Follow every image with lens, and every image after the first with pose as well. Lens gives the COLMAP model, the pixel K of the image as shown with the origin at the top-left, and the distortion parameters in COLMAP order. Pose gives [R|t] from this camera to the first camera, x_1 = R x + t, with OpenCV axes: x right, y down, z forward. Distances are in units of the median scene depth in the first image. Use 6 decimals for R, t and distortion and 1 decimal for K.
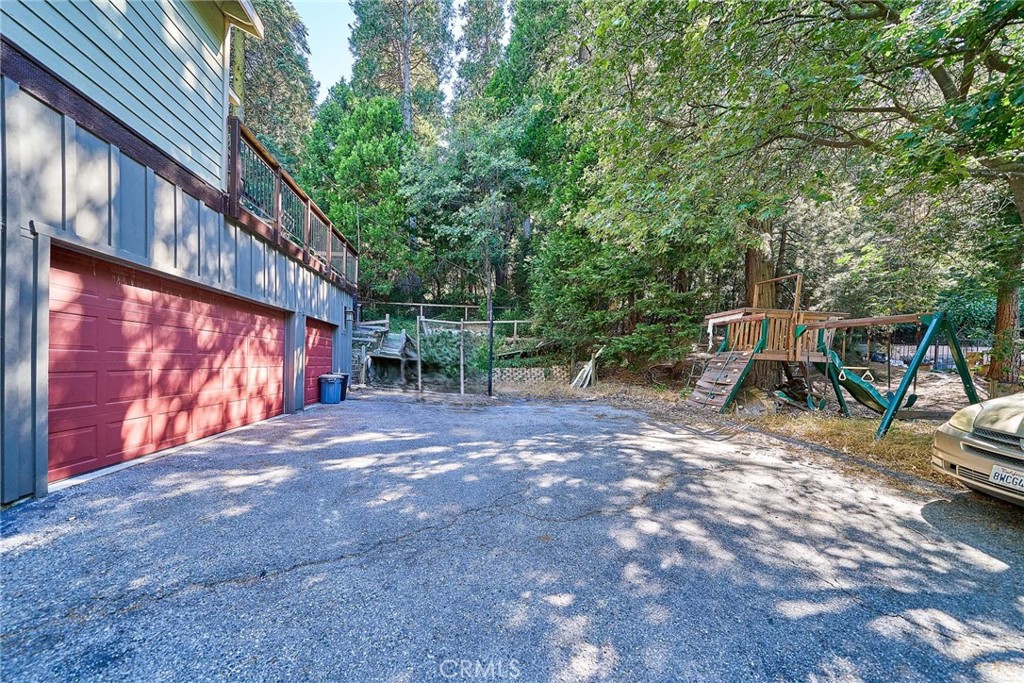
lens RADIAL K [[357.1, 0, 508.0], [0, 357.1, 361.5], [0, 0, 1]] dist [0.000582, -0.000031]
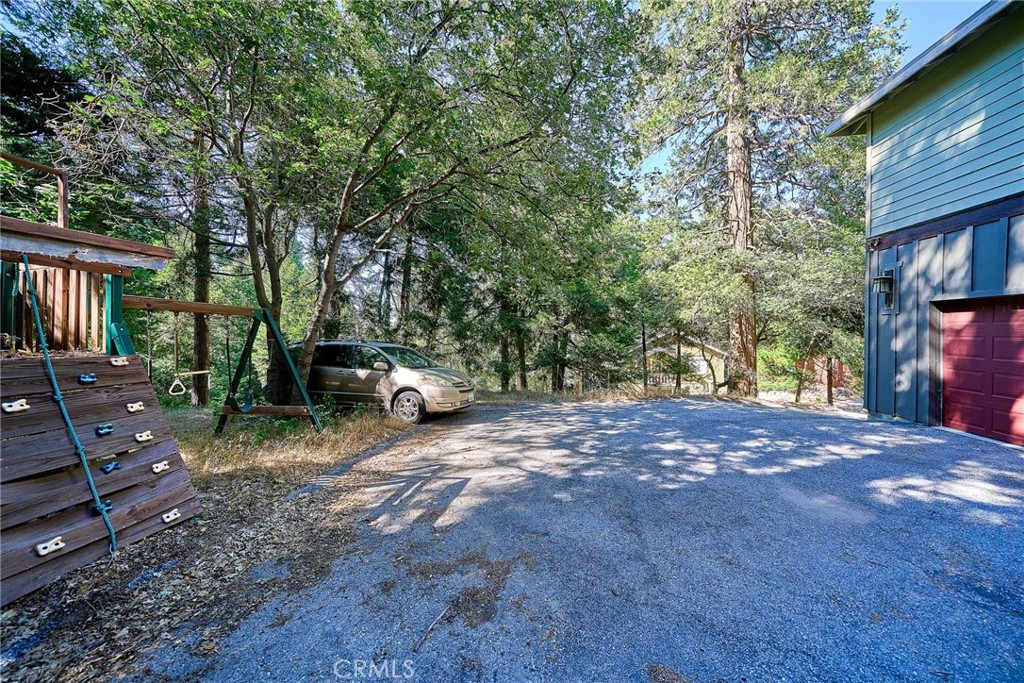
lens RADIAL K [[355.7, 0, 507.3], [0, 355.7, 324.5], [0, 0, 1]] dist [0.001197, -0.000125]
pose [[-0.954858, 0.009233, 0.296919, 0.278840], [0.004628, 0.999858, -0.016211, -0.112600], [-0.297027, -0.014105, -0.954765, 2.335228]]
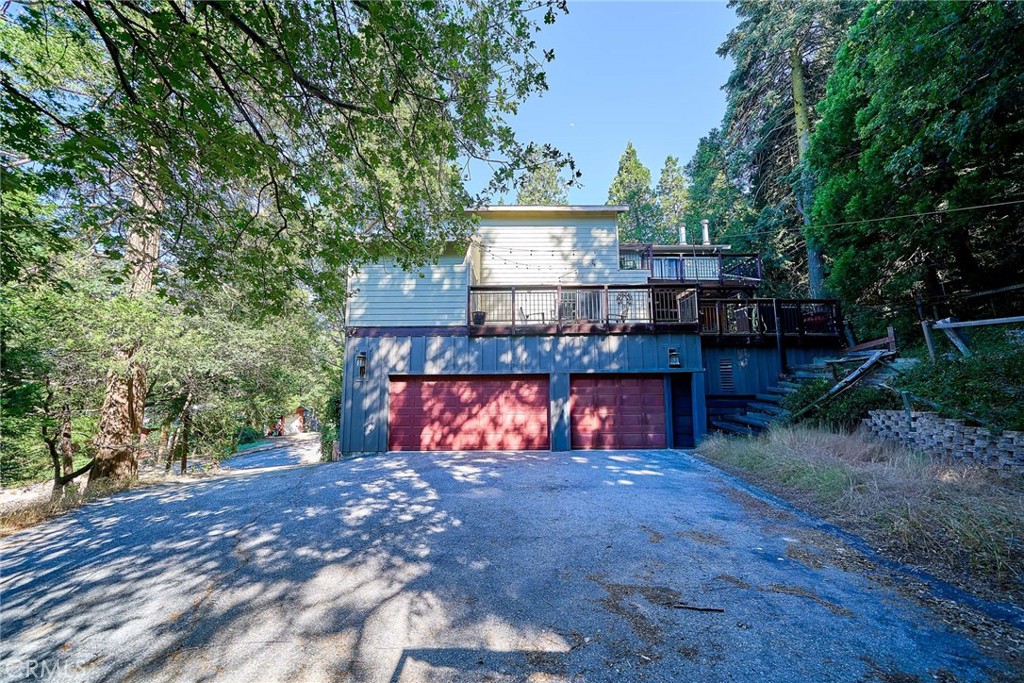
lens RADIAL K [[355.7, 0, 507.3], [0, 355.7, 324.5], [0, 0, 1]] dist [0.001197, -0.000125]
pose [[-0.149679, -0.187925, -0.970711, 1.262263], [0.004284, 0.981639, -0.190701, -0.094703], [0.988725, -0.032702, -0.146126, 1.682622]]
